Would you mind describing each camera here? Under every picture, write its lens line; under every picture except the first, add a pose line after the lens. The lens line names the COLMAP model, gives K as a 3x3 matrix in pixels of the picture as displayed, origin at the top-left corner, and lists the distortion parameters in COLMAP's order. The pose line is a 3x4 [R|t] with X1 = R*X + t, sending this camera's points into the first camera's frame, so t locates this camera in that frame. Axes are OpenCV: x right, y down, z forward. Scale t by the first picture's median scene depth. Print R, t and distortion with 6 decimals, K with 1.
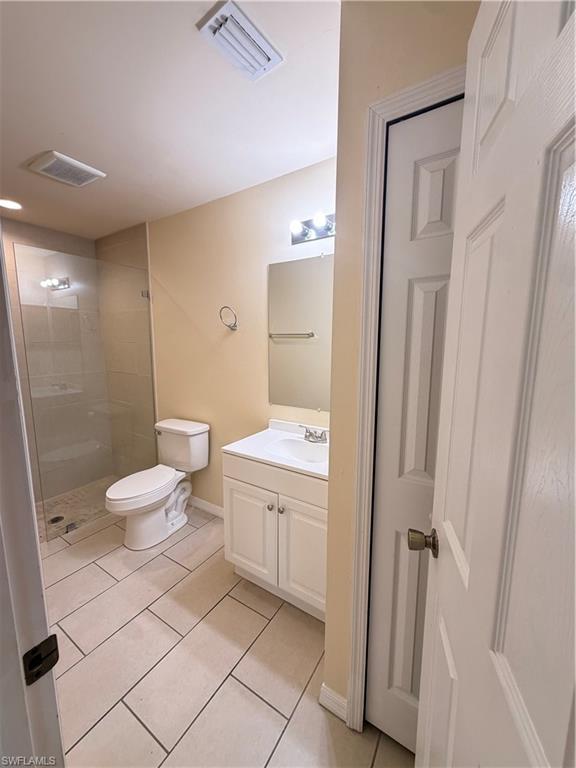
lens RADIAL K [[305.7, 0, 287.5], [0, 305.7, 383.4], [0, 0, 1]] dist [0.004550, -0.000458]
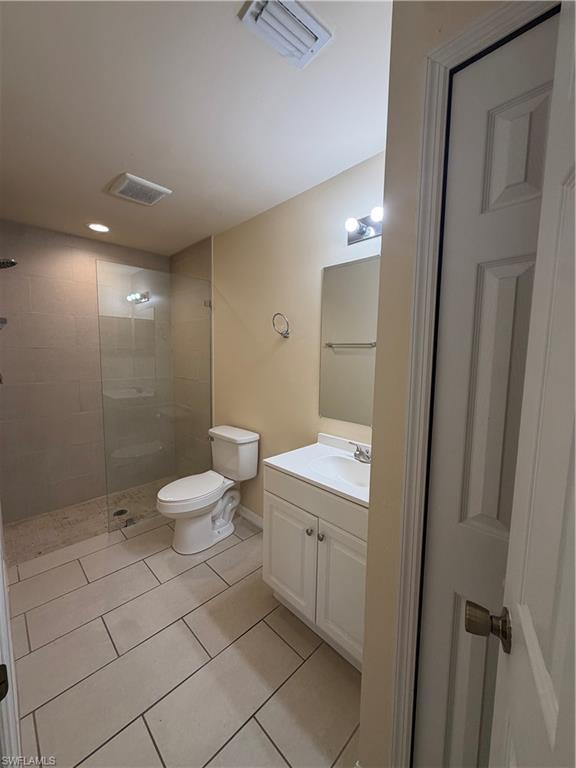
lens RADIAL K [[305.7, 0, 287.7], [0, 305.7, 382.9], [0, 0, 1]] dist [0.004550, -0.000458]
pose [[0.975032, 0.034523, -0.219366, 0.057537], [-0.043426, 0.998412, -0.035895, 0.003912], [0.217779, 0.044525, 0.974982, 0.082714]]
